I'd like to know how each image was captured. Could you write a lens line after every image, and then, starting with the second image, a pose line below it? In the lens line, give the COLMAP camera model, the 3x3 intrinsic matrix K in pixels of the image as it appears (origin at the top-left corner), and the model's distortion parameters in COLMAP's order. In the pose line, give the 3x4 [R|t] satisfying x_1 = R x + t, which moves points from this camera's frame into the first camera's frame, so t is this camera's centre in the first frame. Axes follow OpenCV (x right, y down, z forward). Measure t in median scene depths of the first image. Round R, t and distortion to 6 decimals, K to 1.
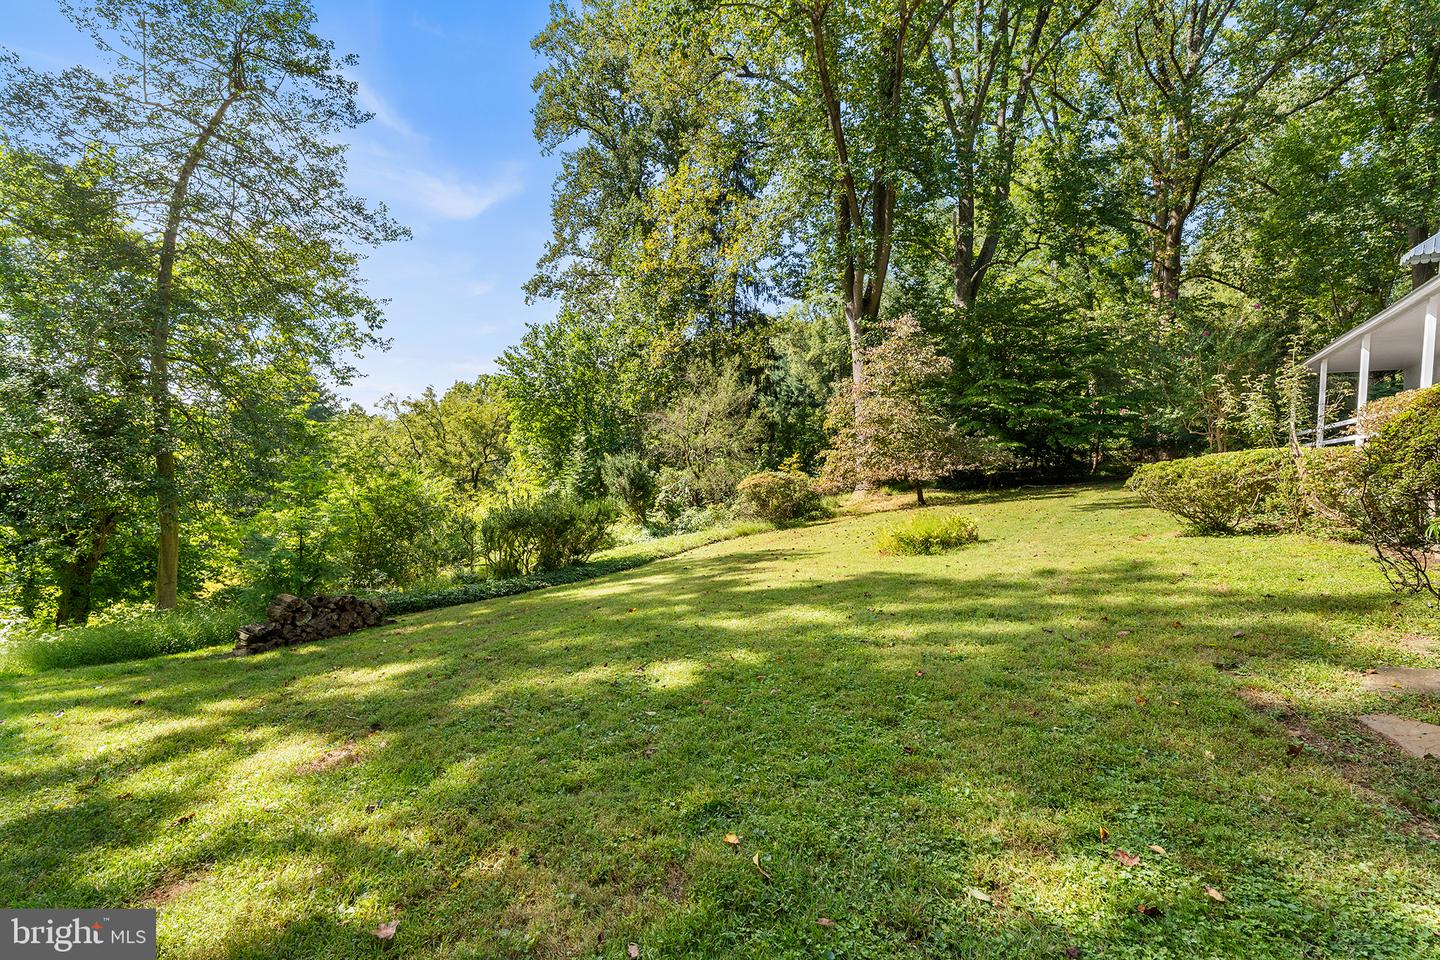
lens RADIAL K [[606.8, 0, 720.0], [0, 606.8, 480.0], [0, 0, 1]] dist [-0.000865, -0.000167]
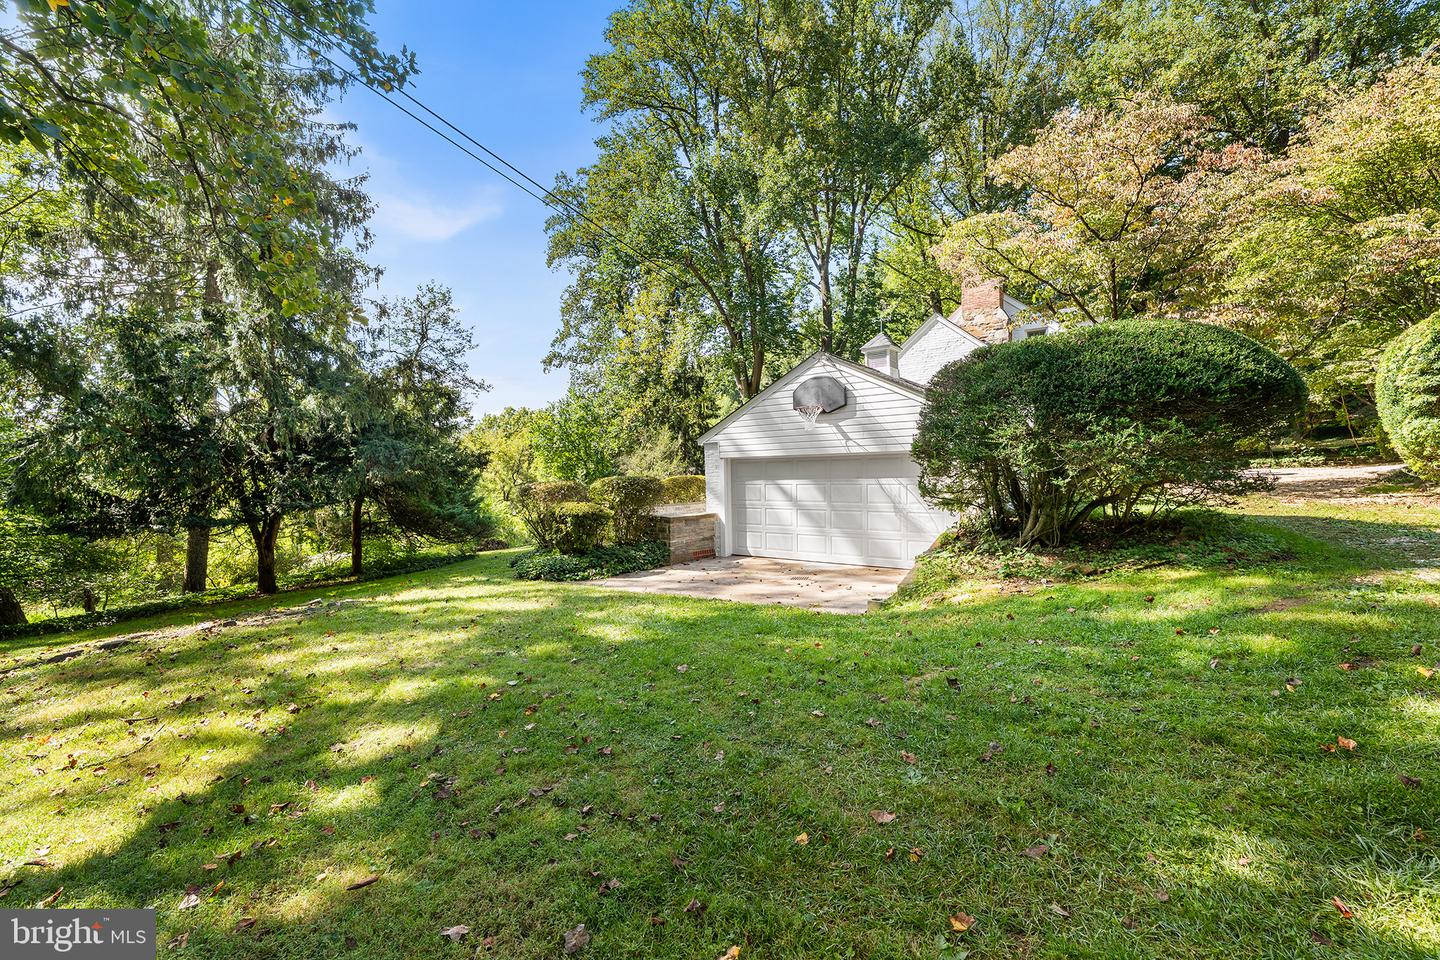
lens RADIAL K [[606.8, 0, 720.0], [0, 606.8, 480.0], [0, 0, 1]] dist [-0.000865, -0.000167]
pose [[0.998932, -0.035910, -0.029085, 0.131255], [0.035335, 0.999175, -0.020041, -0.002470], [0.029781, 0.018992, 0.999376, -0.427319]]
